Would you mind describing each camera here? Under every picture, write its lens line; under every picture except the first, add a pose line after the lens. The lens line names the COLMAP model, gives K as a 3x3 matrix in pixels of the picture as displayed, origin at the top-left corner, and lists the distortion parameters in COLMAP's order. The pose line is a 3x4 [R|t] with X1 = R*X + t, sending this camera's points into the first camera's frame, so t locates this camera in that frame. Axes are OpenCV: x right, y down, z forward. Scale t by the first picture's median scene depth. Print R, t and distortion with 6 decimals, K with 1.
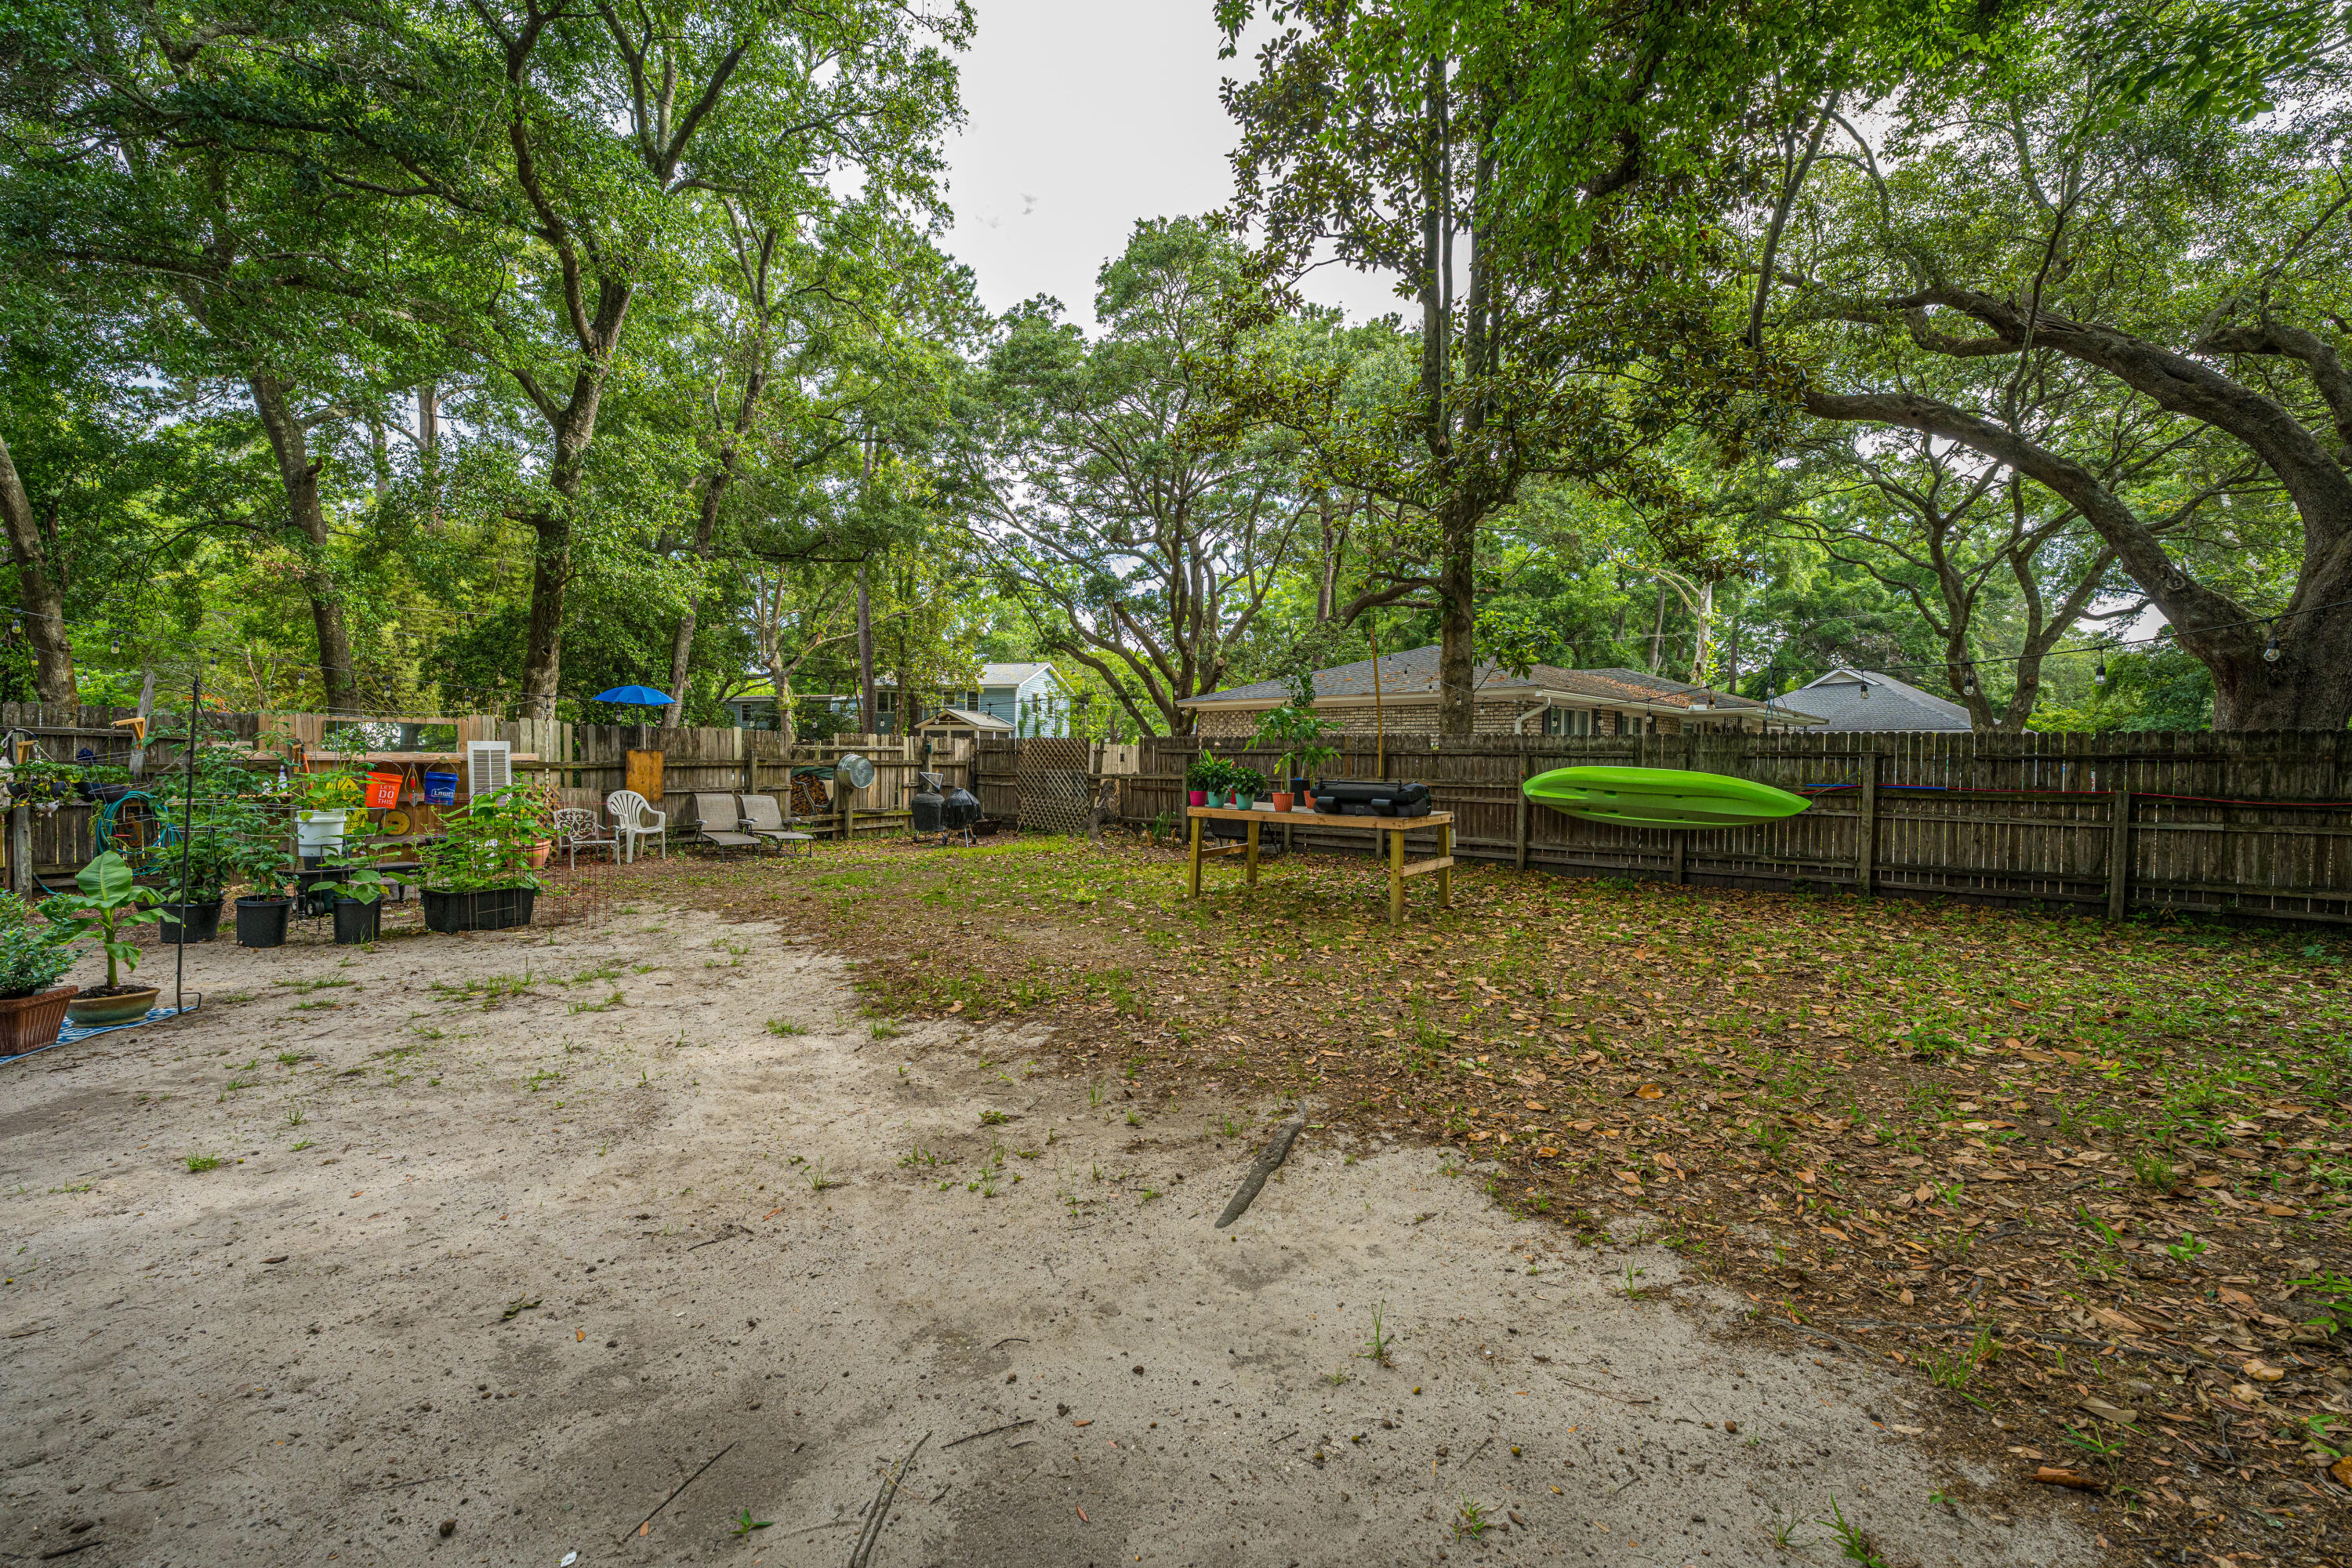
lens RADIAL K [[933.3, 0, 1156.7], [0, 933.3, 762.5], [0, 0, 1]] dist [-0.000627, 0.000069]
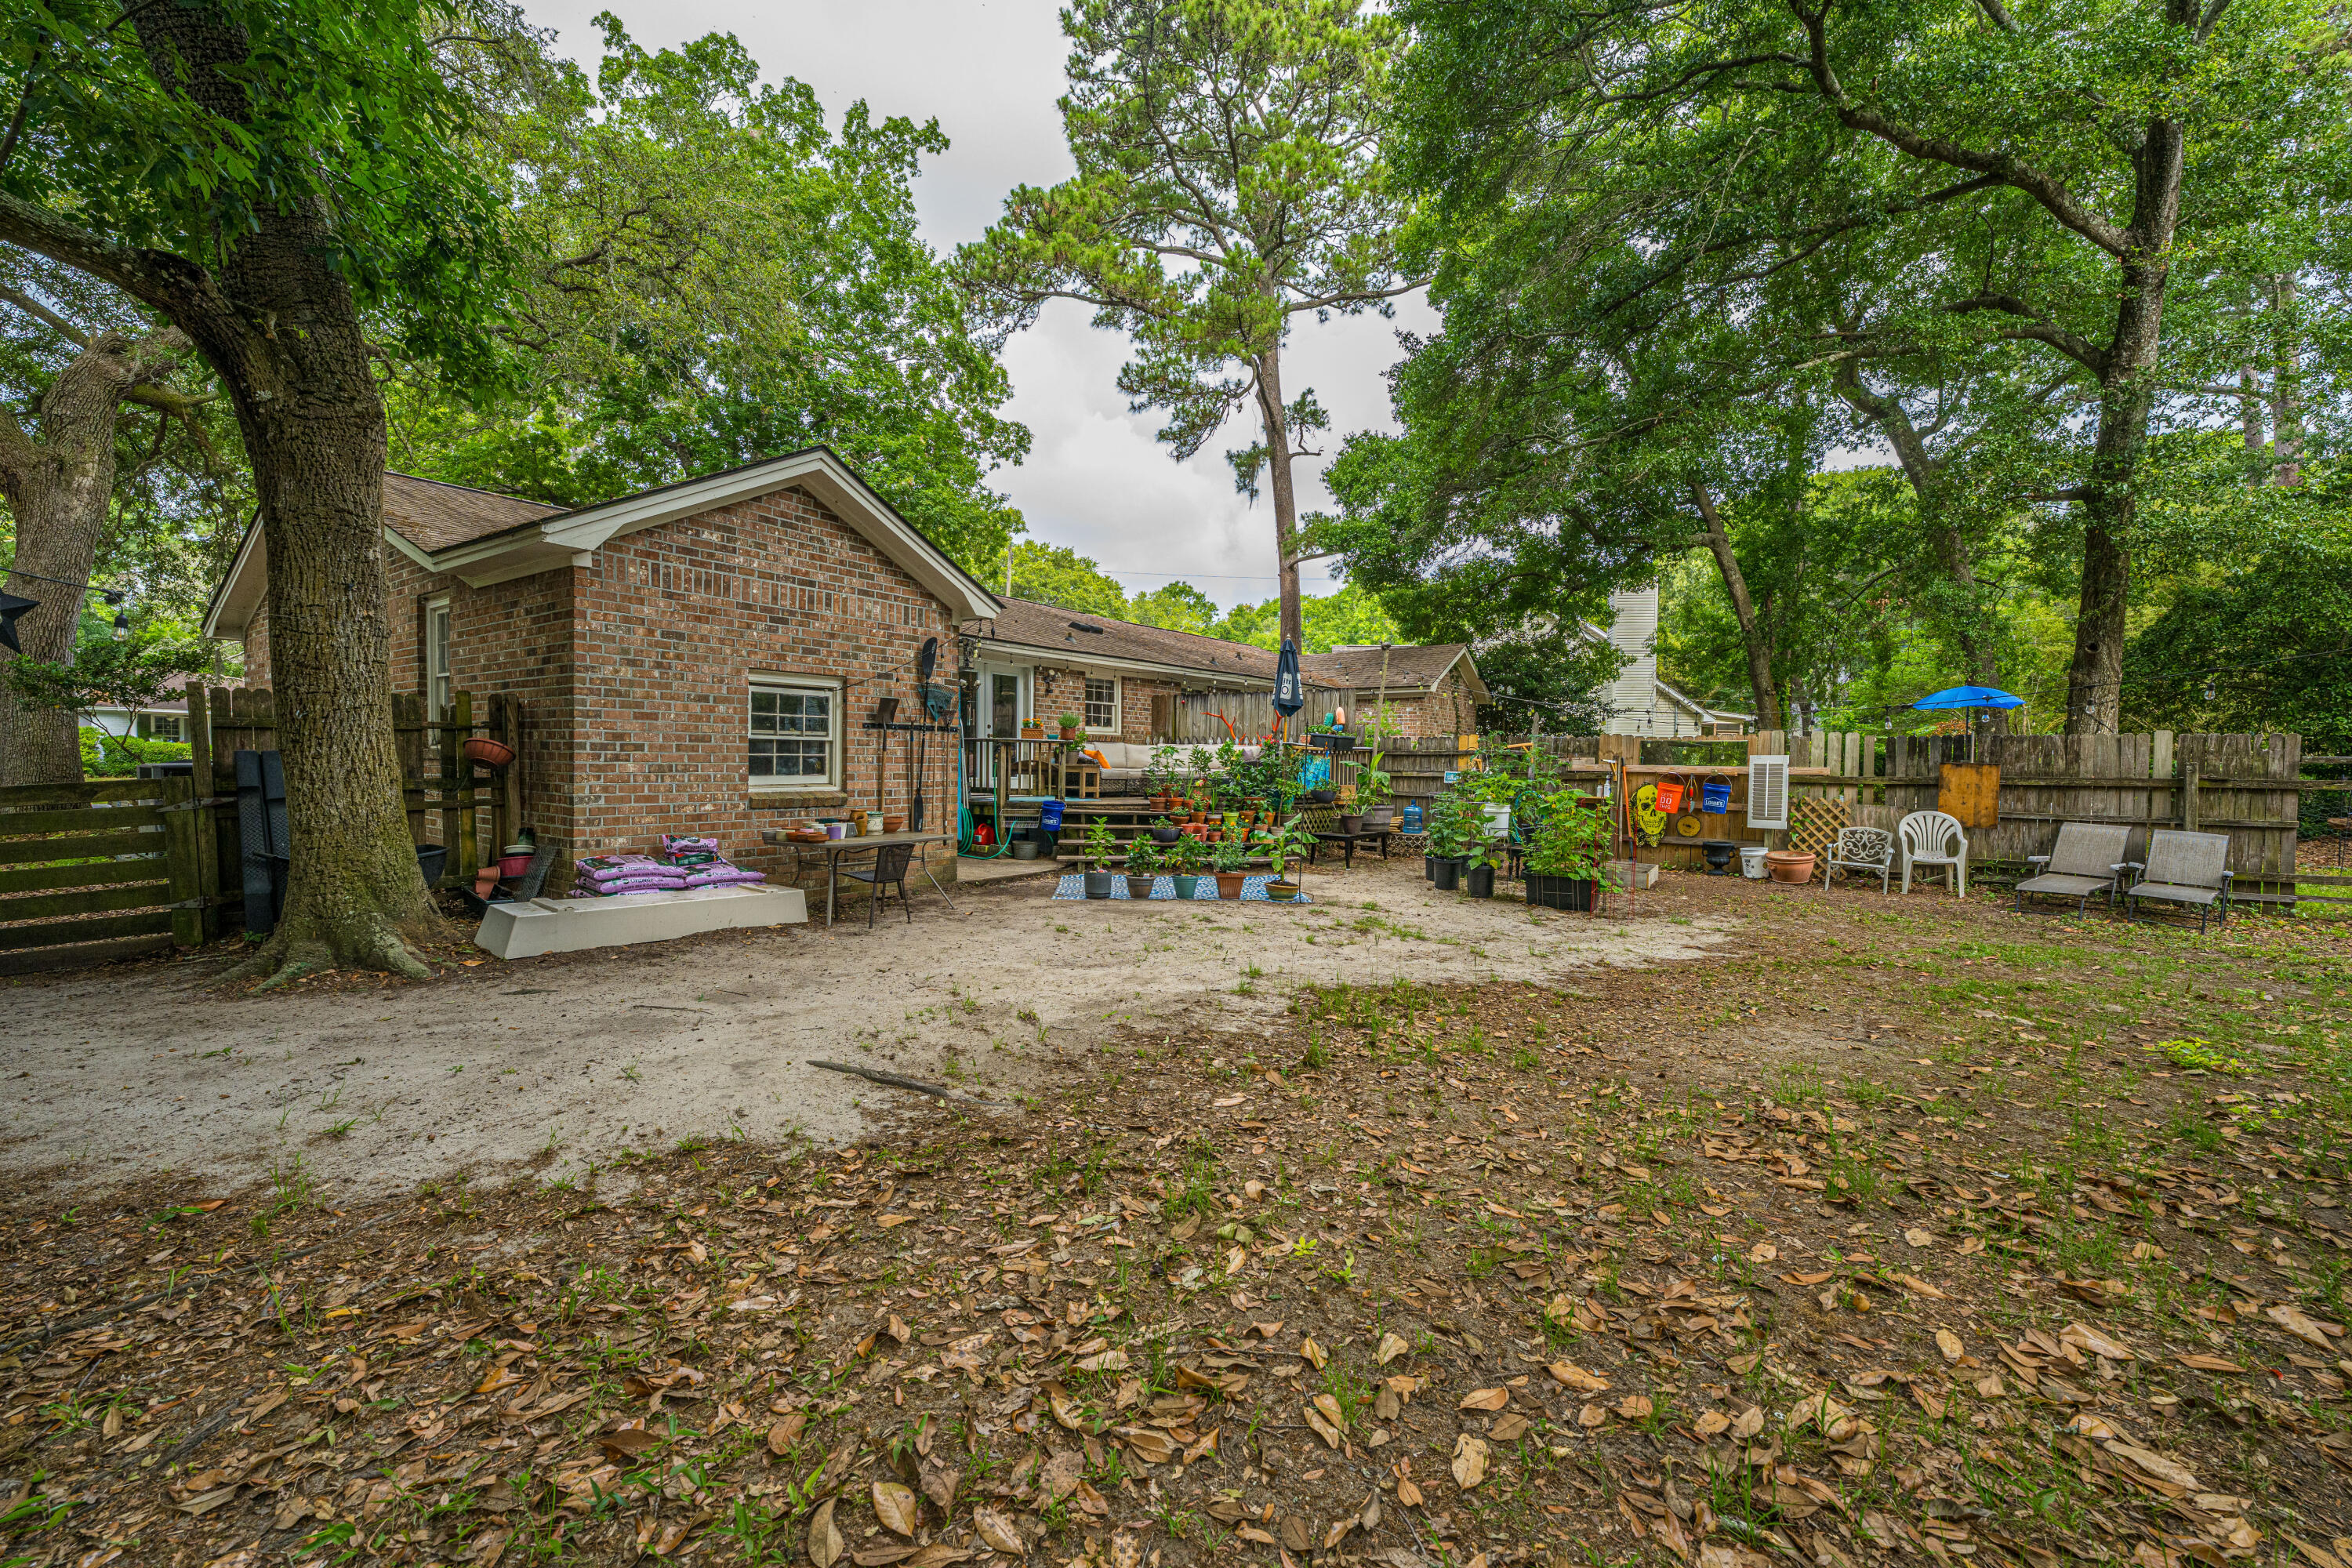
lens RADIAL K [[936.0, 0, 1177.5], [0, 936.0, 751.1], [0, 0, 1]] dist [0.000472, 0.000034]
pose [[-0.085226, -0.021328, -0.996133, 0.404338], [-0.019037, 0.999623, -0.019774, 0.005862], [0.996180, 0.017278, -0.085600, 0.456102]]
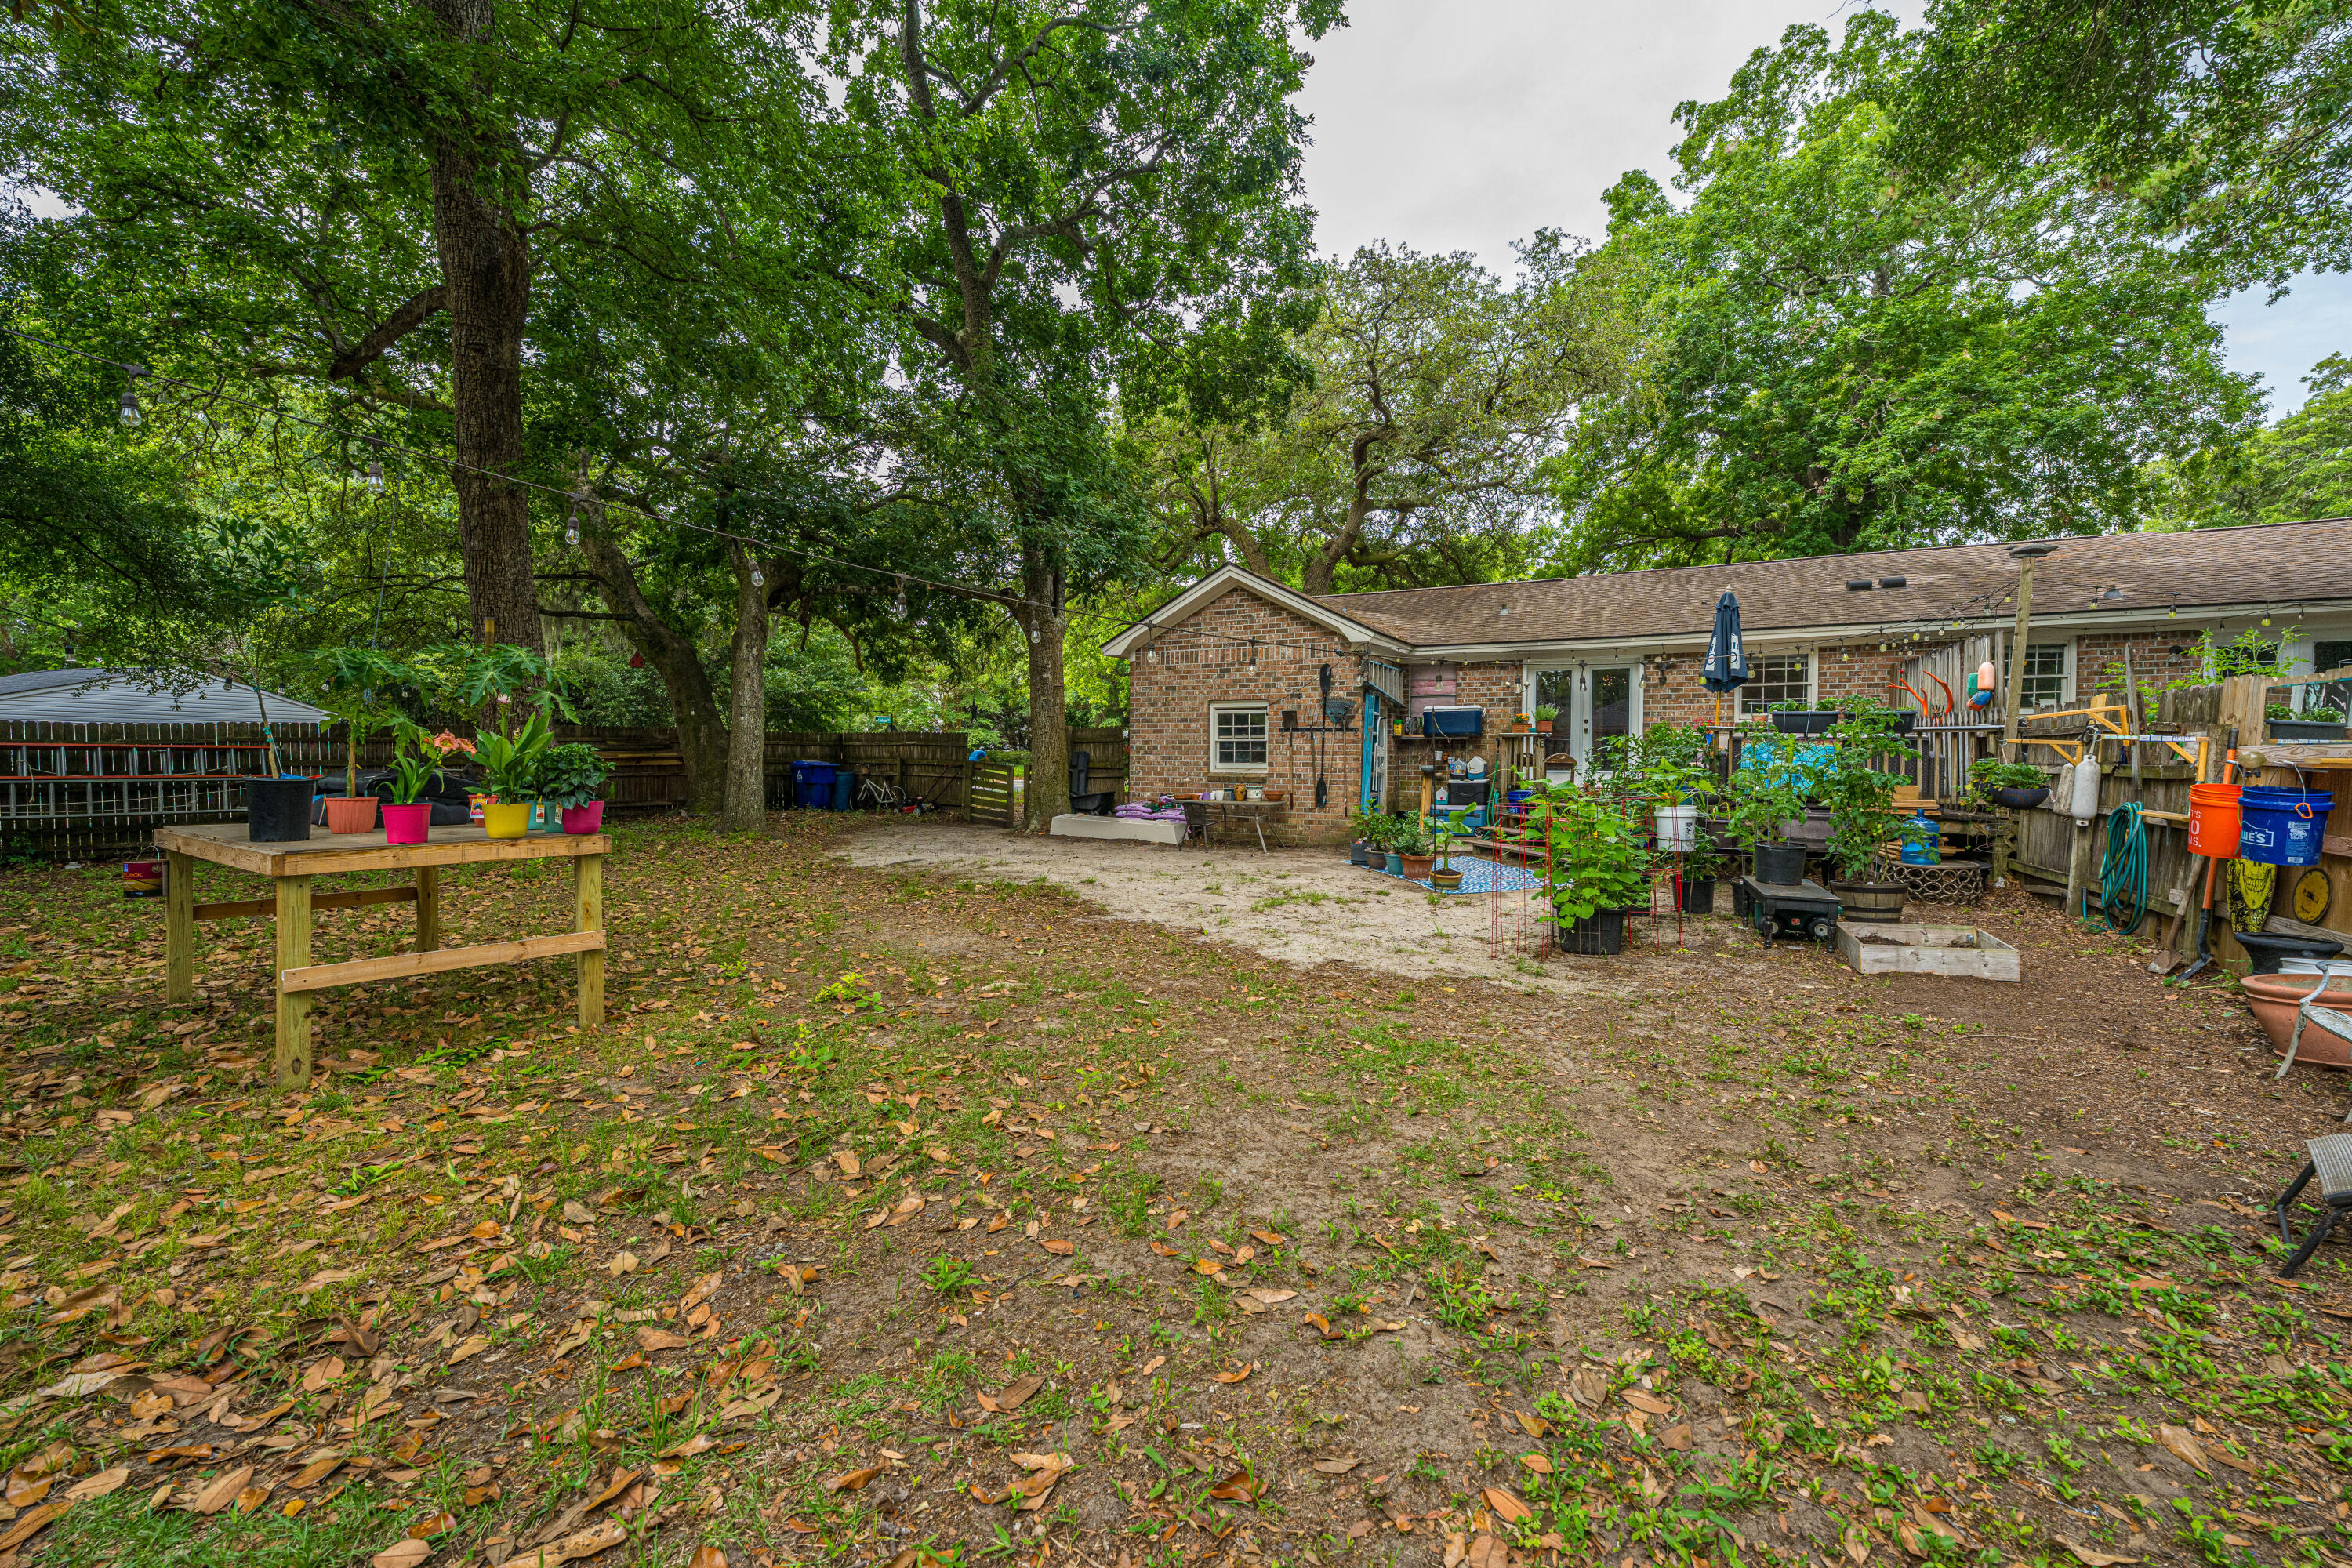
lens RADIAL K [[948.2, 0, 1184.2], [0, 948.2, 766.8], [0, 0, 1]] dist [0.000008, -0.000023]
pose [[-0.996849, -0.016871, -0.077509, -0.223780], [-0.017893, 0.999762, 0.012515, 0.007442], [0.077280, 0.013863, -0.996913, 1.438137]]
